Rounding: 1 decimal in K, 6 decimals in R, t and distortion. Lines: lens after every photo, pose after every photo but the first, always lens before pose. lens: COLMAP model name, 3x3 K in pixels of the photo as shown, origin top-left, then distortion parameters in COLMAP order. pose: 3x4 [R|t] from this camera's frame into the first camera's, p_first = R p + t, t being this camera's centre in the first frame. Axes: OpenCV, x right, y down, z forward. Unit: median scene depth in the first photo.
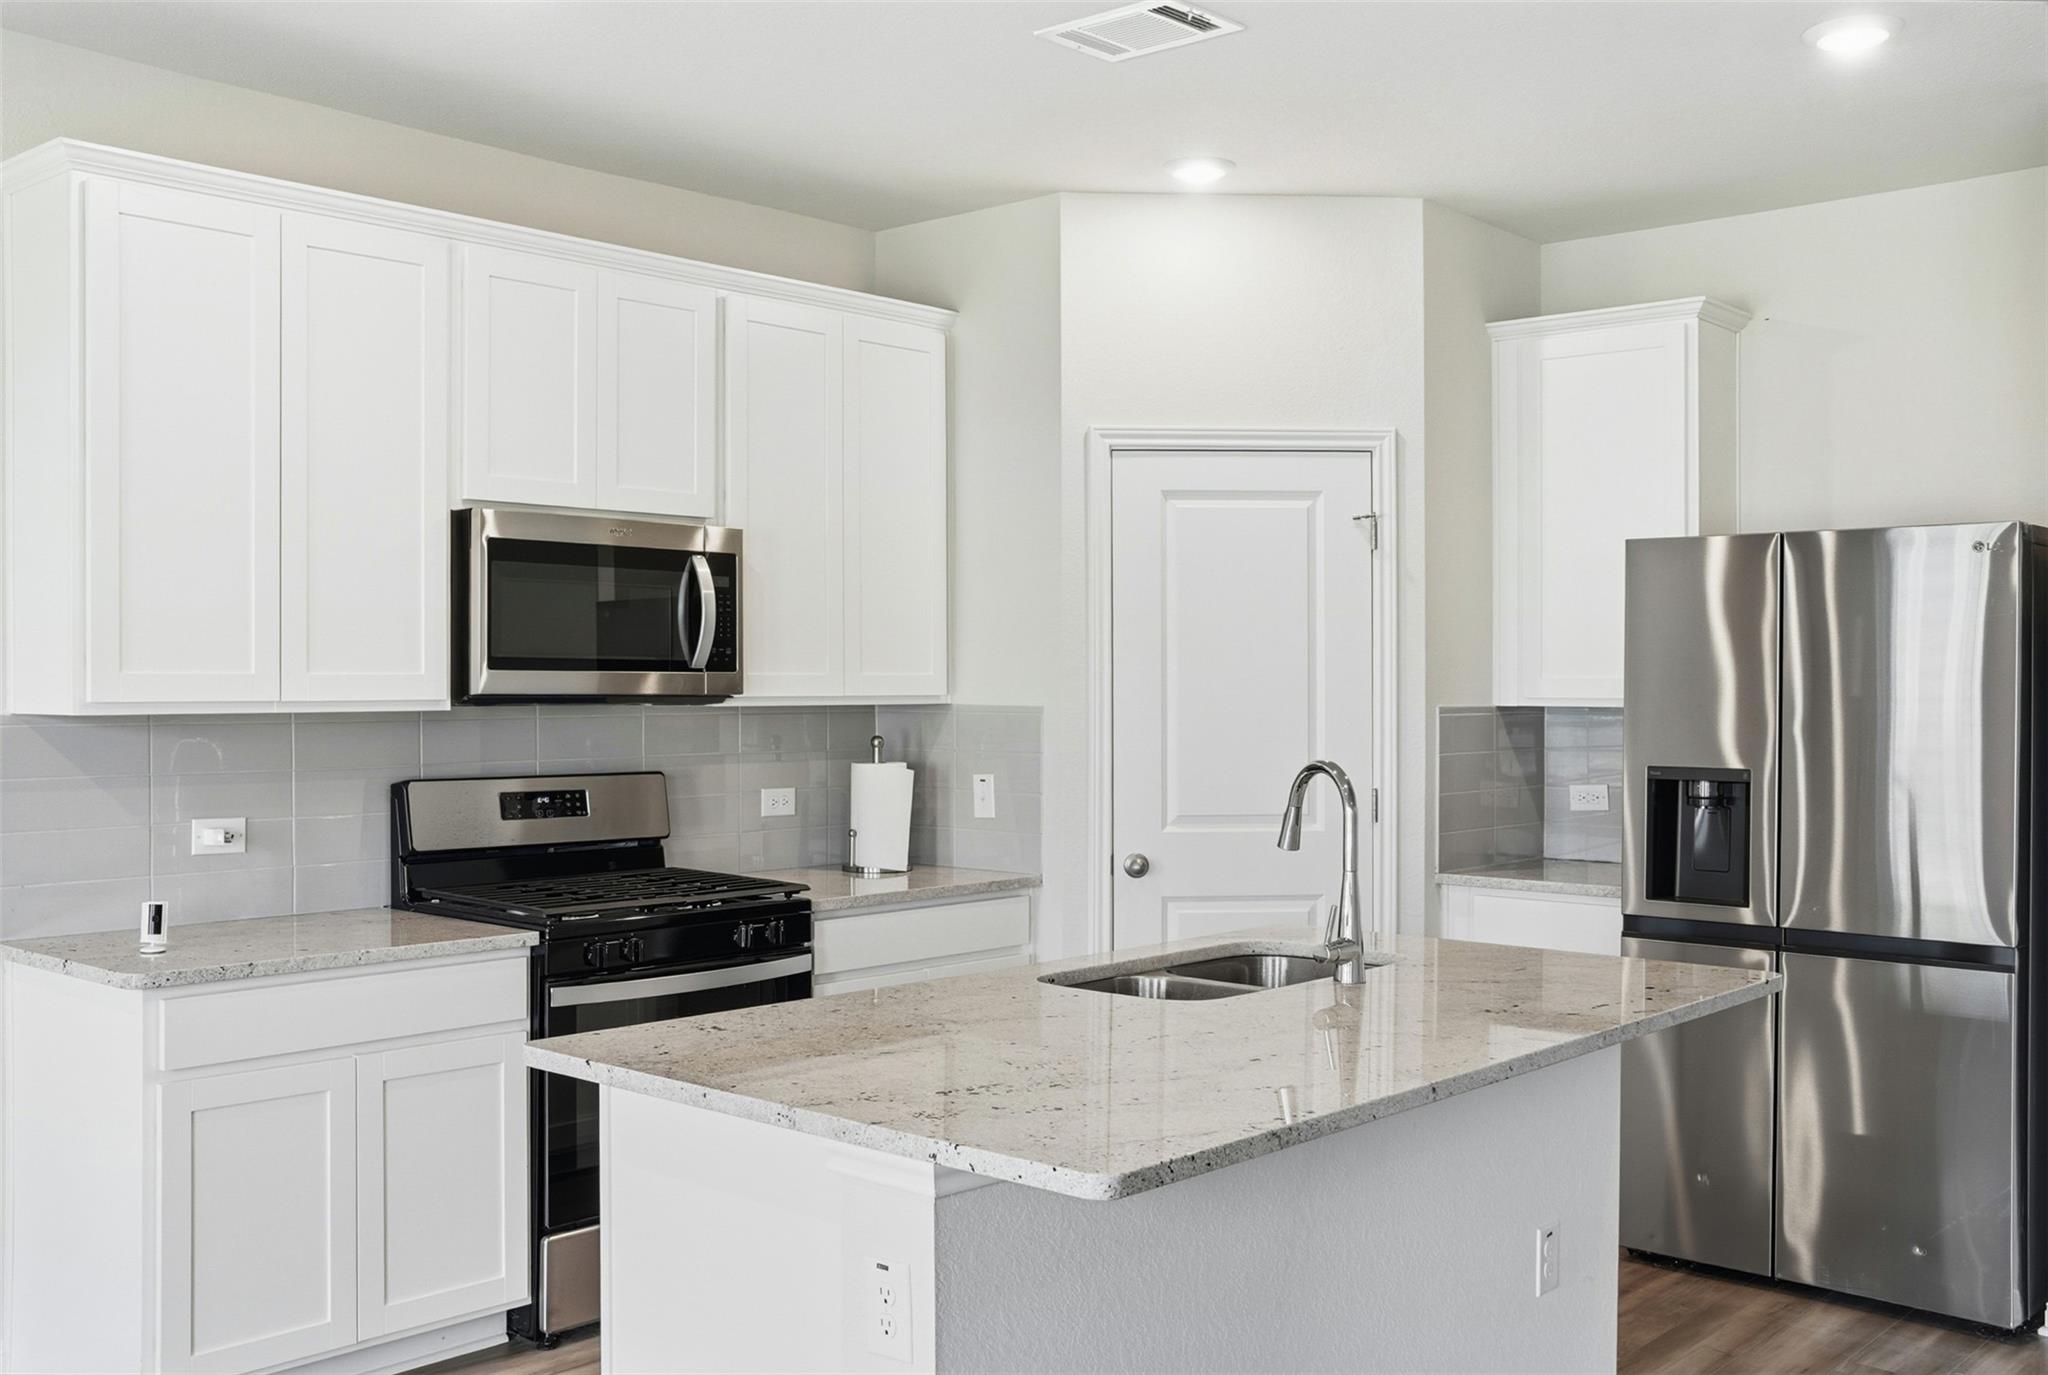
lens RADIAL K [[1998.7, 0, 1009.6], [0, 1998.7, 694.0], [0, 0, 1]] dist [-0.039757, -0.007618]
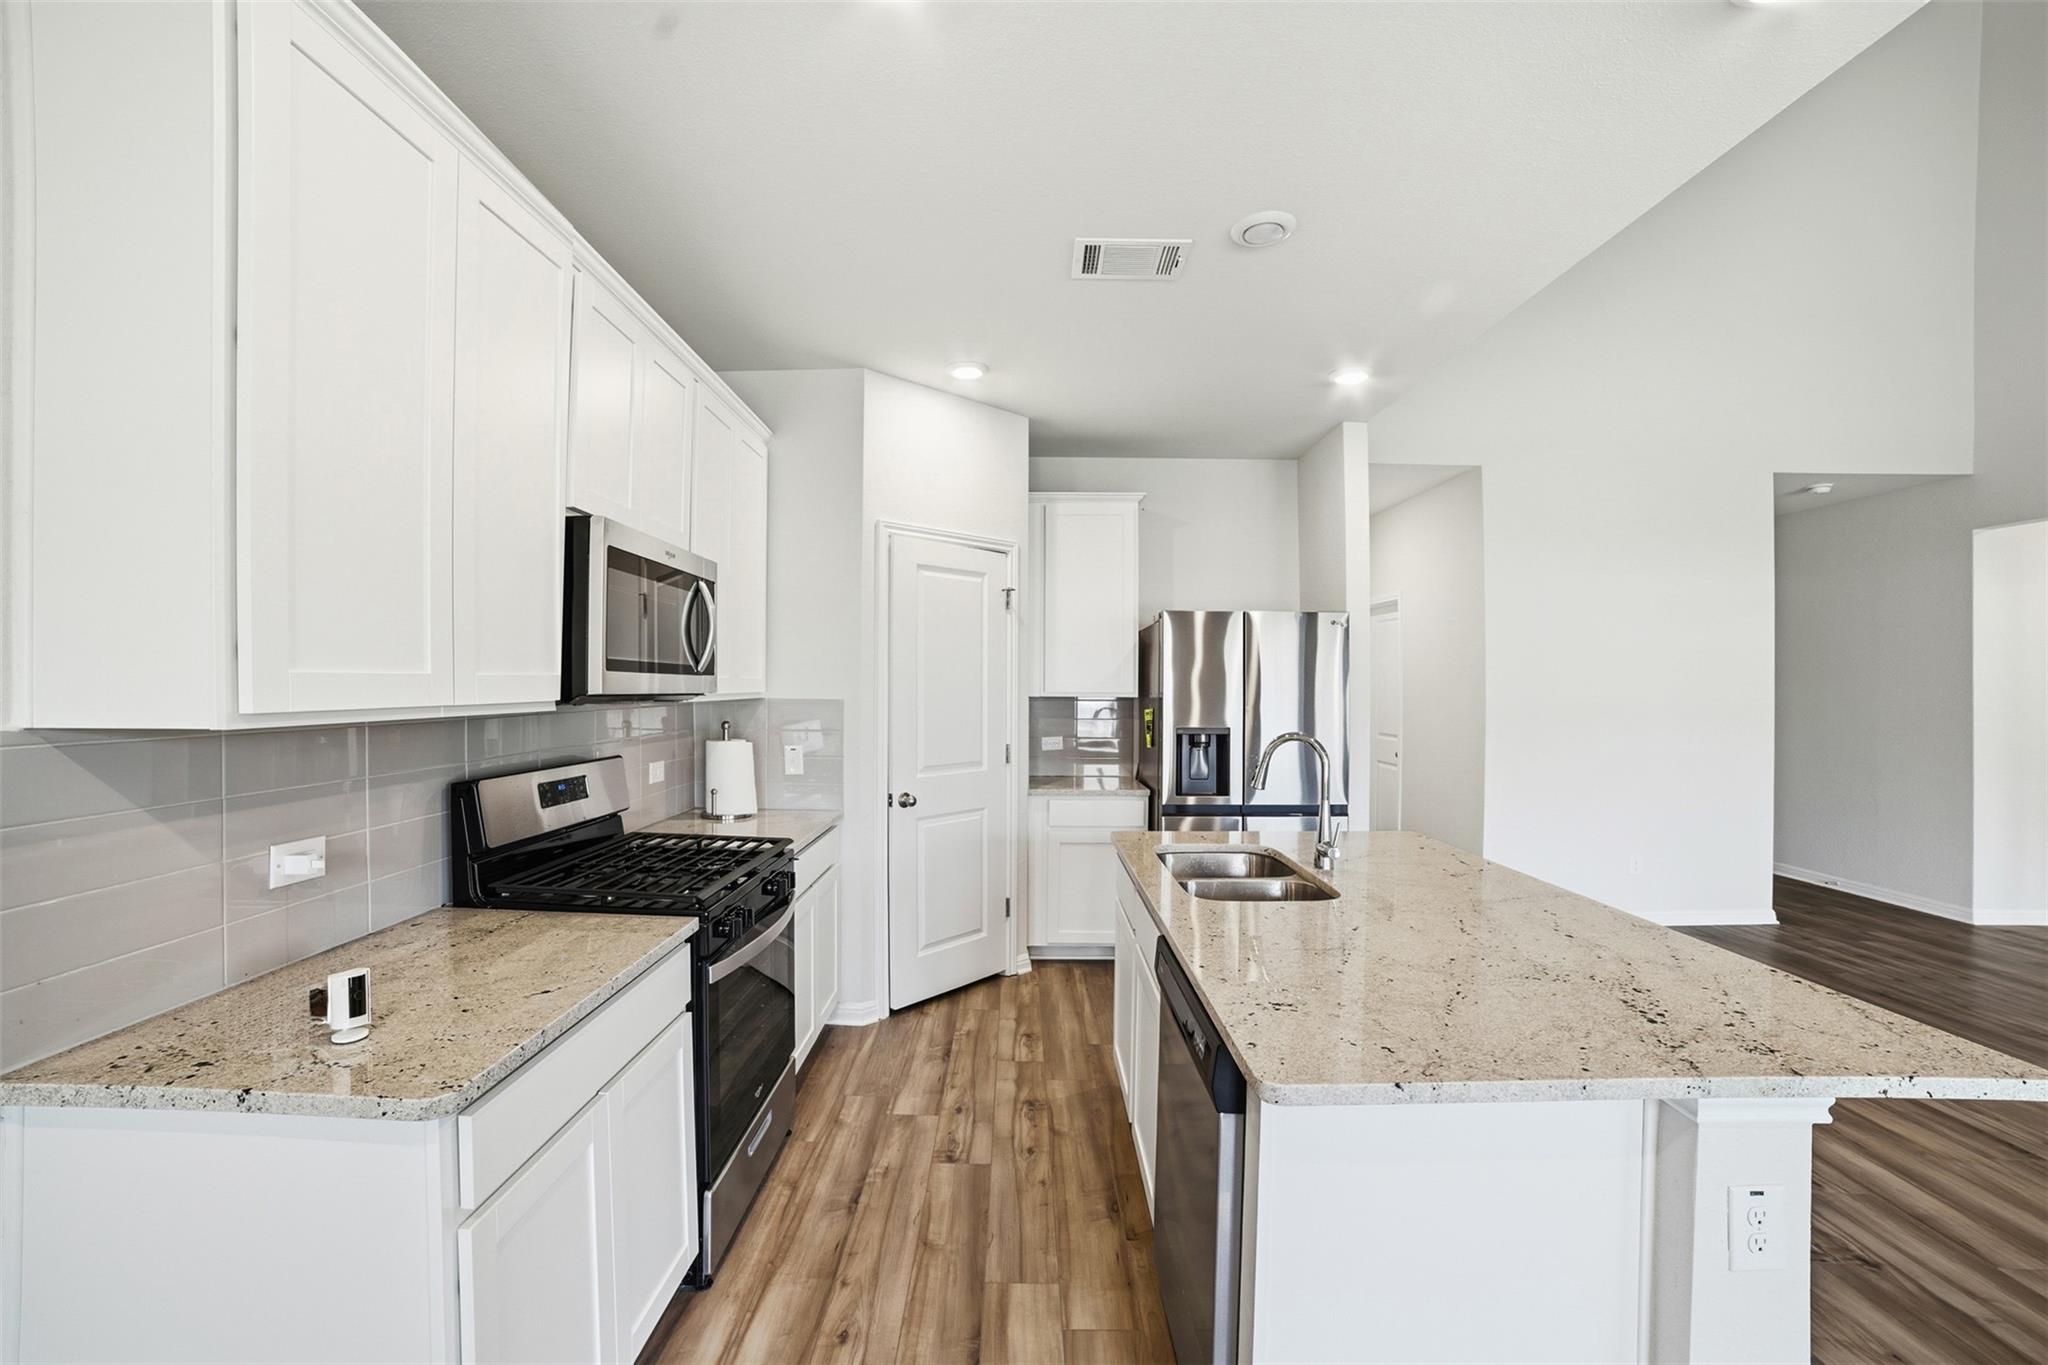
lens RADIAL K [[855.4, 0, 1013.5], [0, 855.4, 680.4], [0, 0, 1]] dist [-0.105247, 0.034621]
pose [[0.747004, 0.006012, 0.664793, -0.358712], [-0.001193, 0.999970, -0.007703, -0.003778], [-0.664819, 0.004961, 0.746988, 0.484141]]
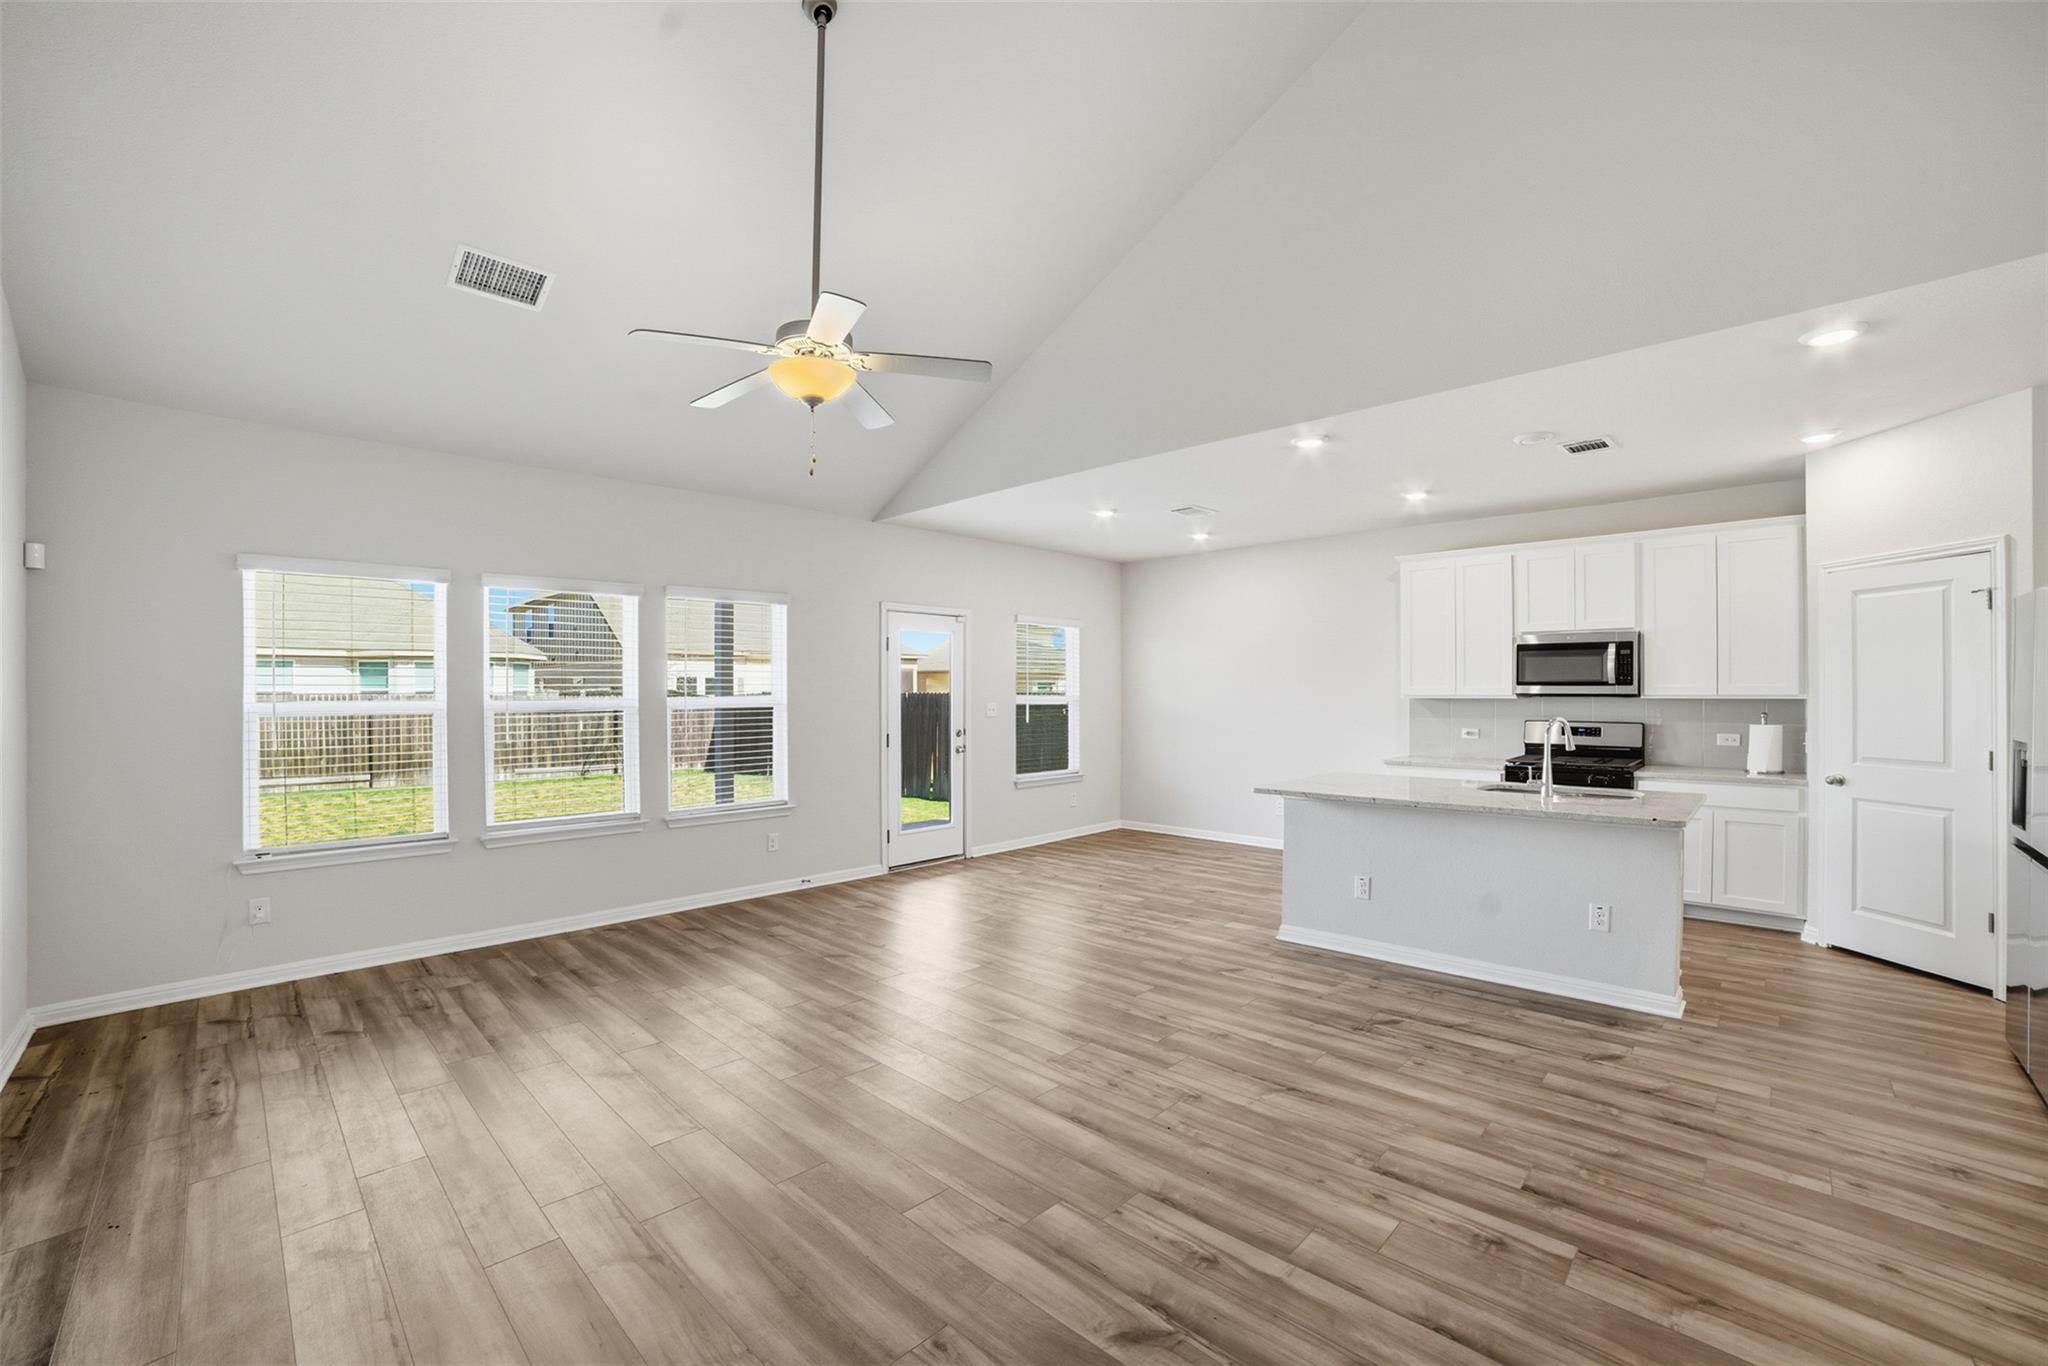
lens RADIAL K [[849.9, 0, 1013.0], [0, 849.9, 679.7], [0, 0, 1]] dist [-0.072876, 0.023637]
pose [[-0.040673, -0.013230, -0.999085, 1.012099], [-0.005562, 0.999900, -0.013015, 0.000045], [0.999157, 0.005027, -0.040742, 0.222180]]
